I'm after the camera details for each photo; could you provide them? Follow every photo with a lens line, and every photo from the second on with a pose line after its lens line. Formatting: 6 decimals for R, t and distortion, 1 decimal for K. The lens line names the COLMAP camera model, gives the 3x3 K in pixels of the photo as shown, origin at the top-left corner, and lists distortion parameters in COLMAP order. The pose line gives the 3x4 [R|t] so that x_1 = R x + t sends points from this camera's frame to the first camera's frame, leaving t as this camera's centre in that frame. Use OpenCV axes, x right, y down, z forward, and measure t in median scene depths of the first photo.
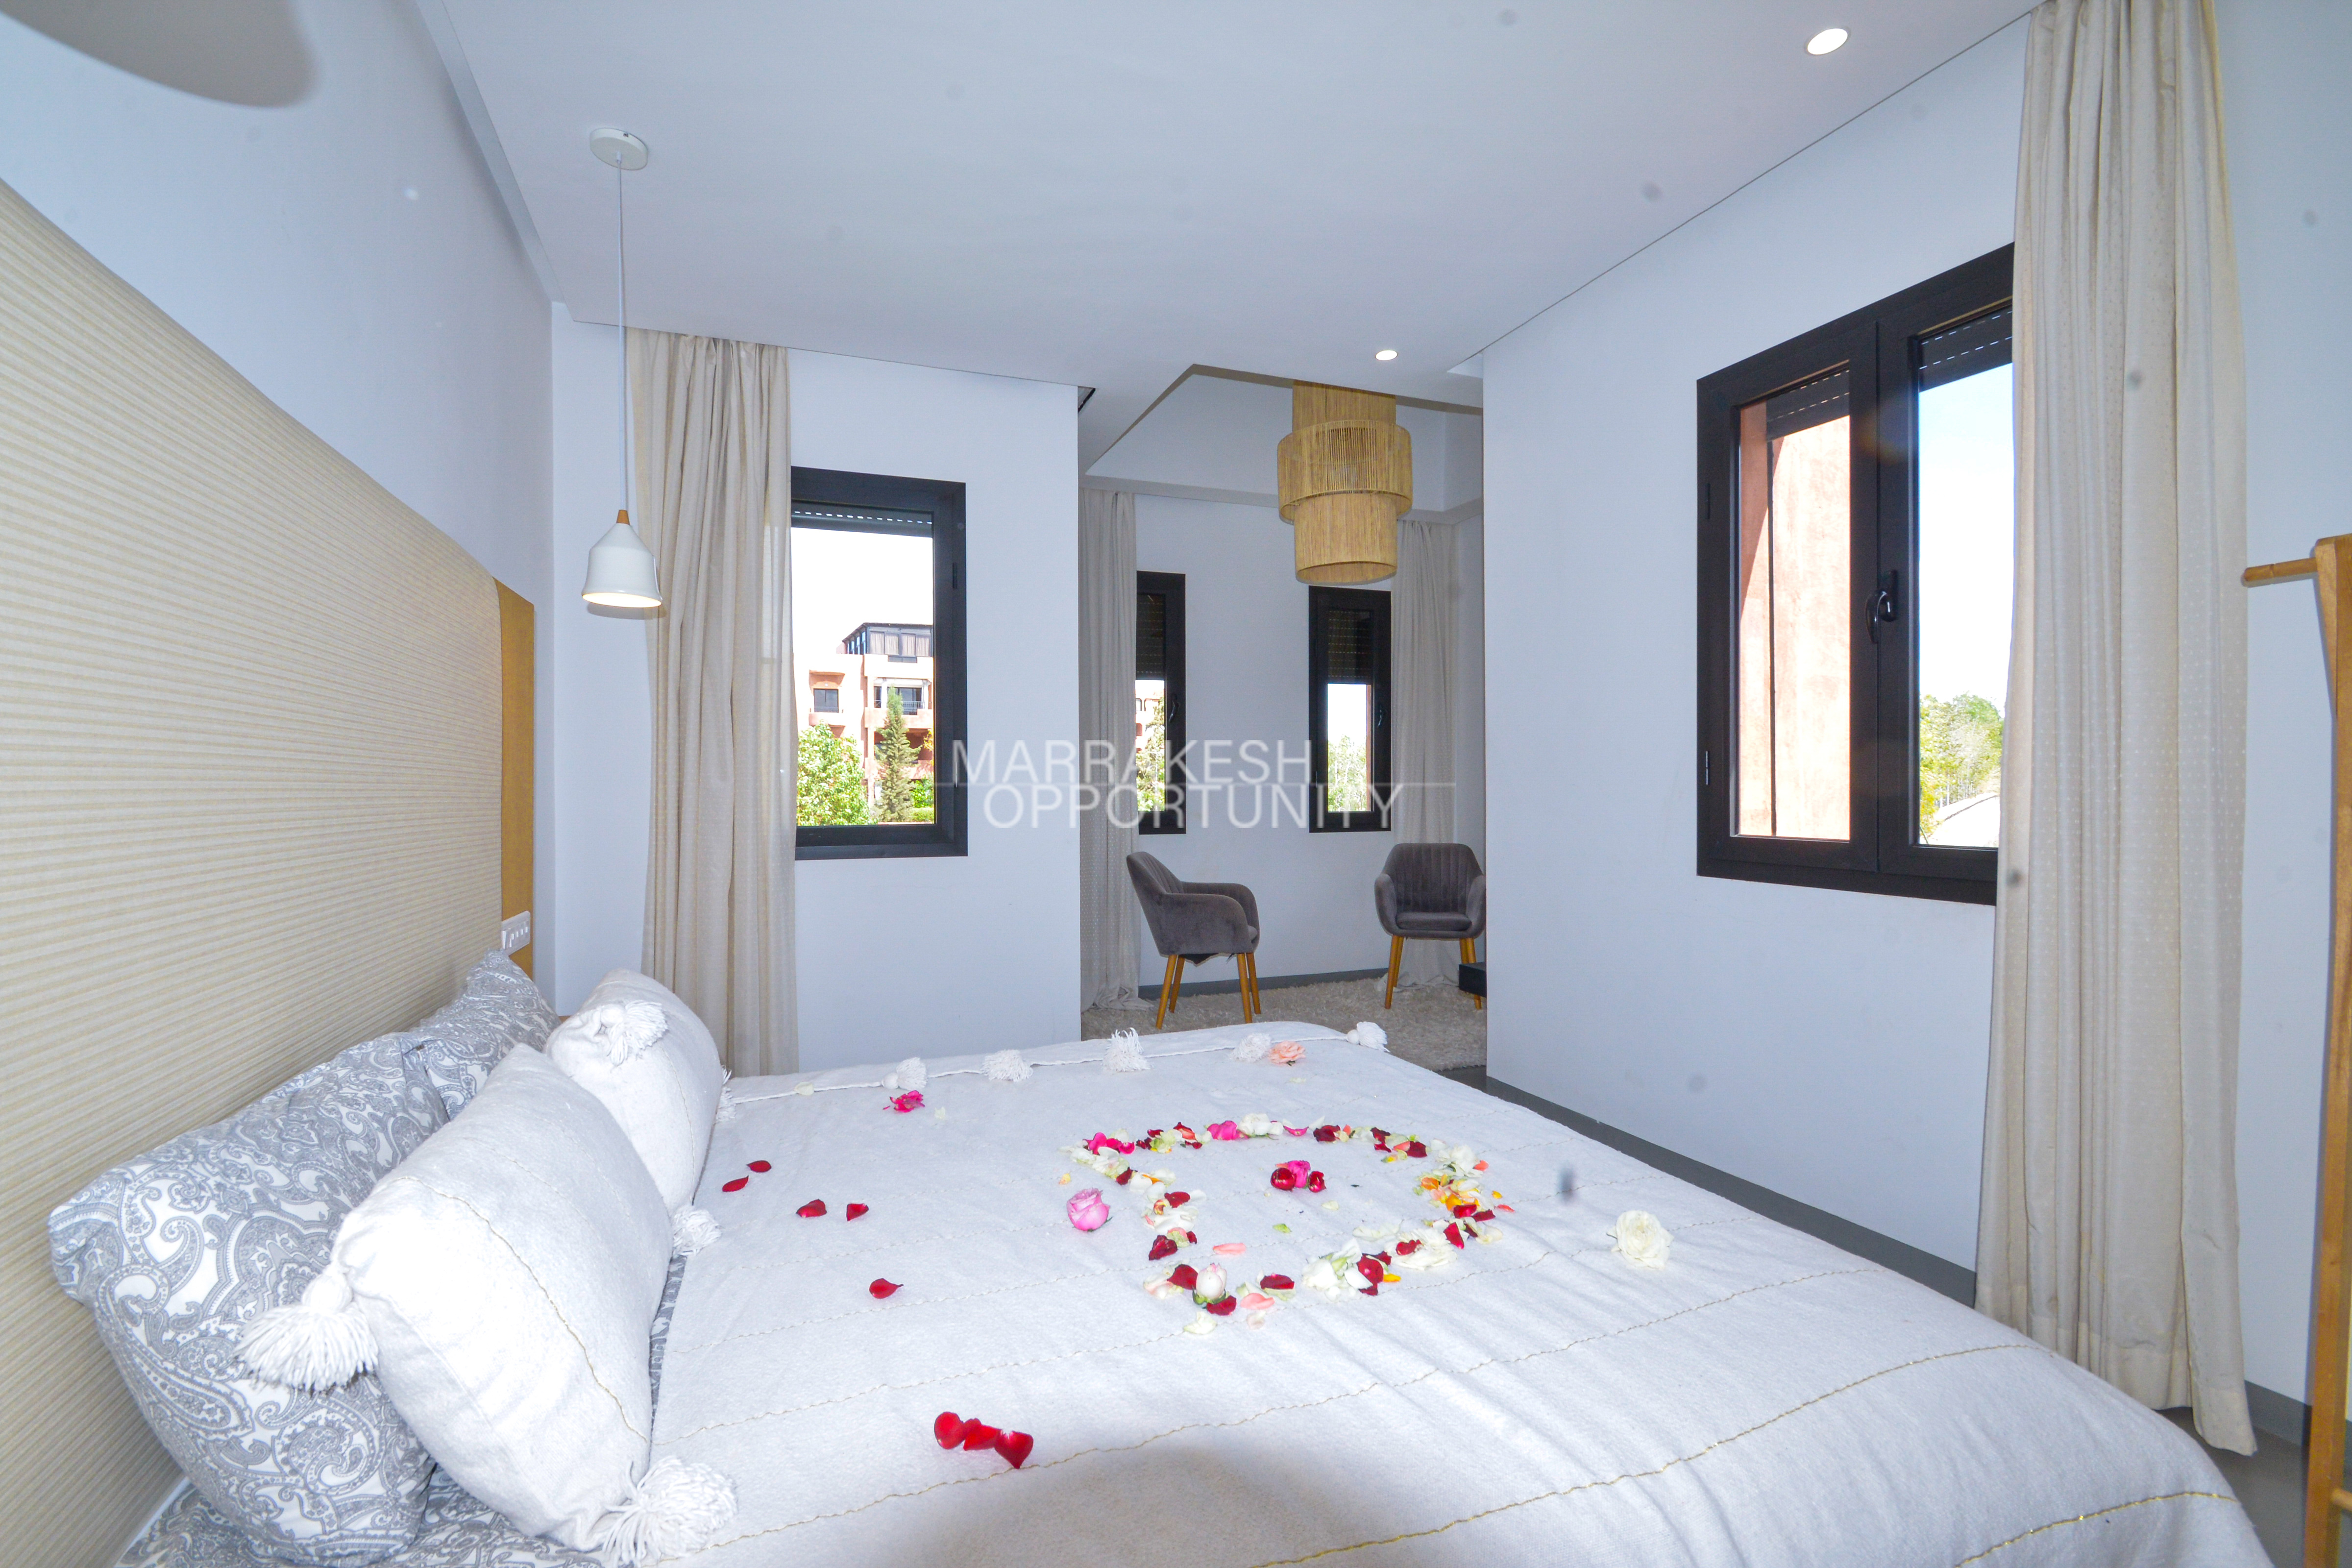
lens RADIAL K [[1043.3, 0, 1175.2], [0, 1043.3, 786.6], [0, 0, 1]] dist [0.020285, -0.001974]
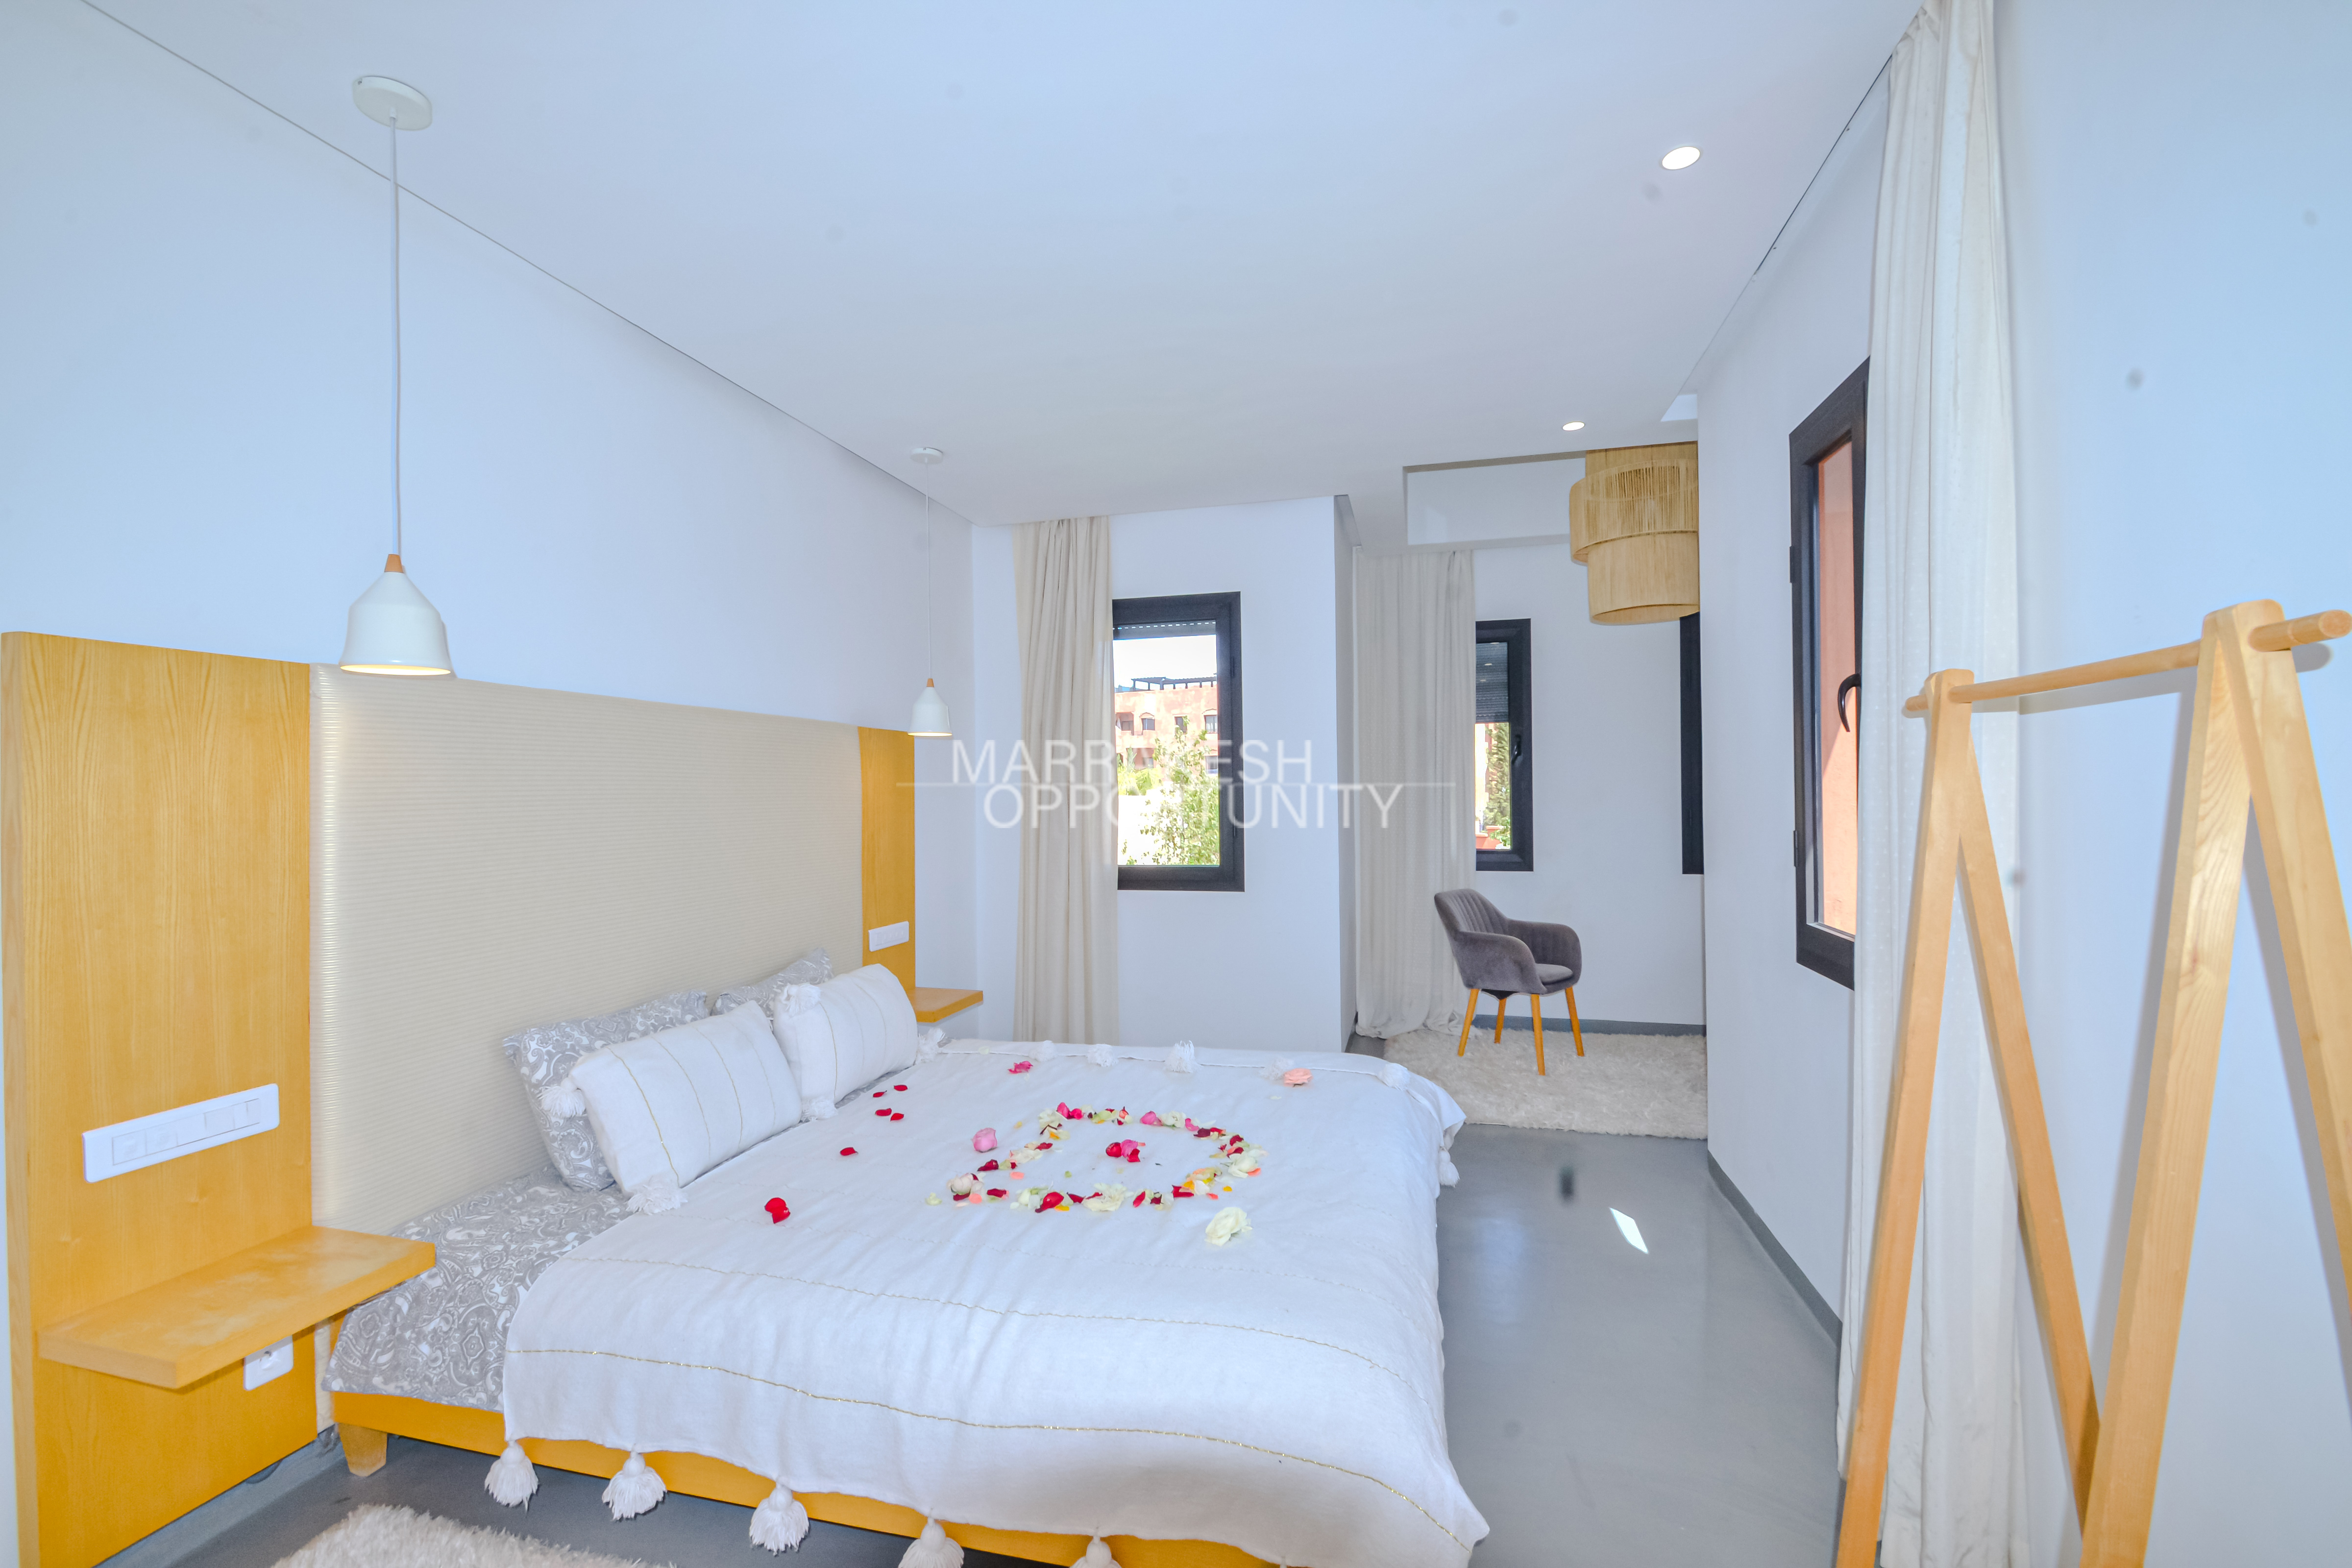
lens RADIAL K [[1043.3, 0, 1170.4], [0, 1043.3, 788.4], [0, 0, 1]] dist [0.020285, -0.001974]
pose [[0.821800, -0.007706, -0.569725, 0.676311], [0.009177, 0.999958, -0.000288, -0.087585], [0.569703, -0.004992, 0.821836, -0.106524]]
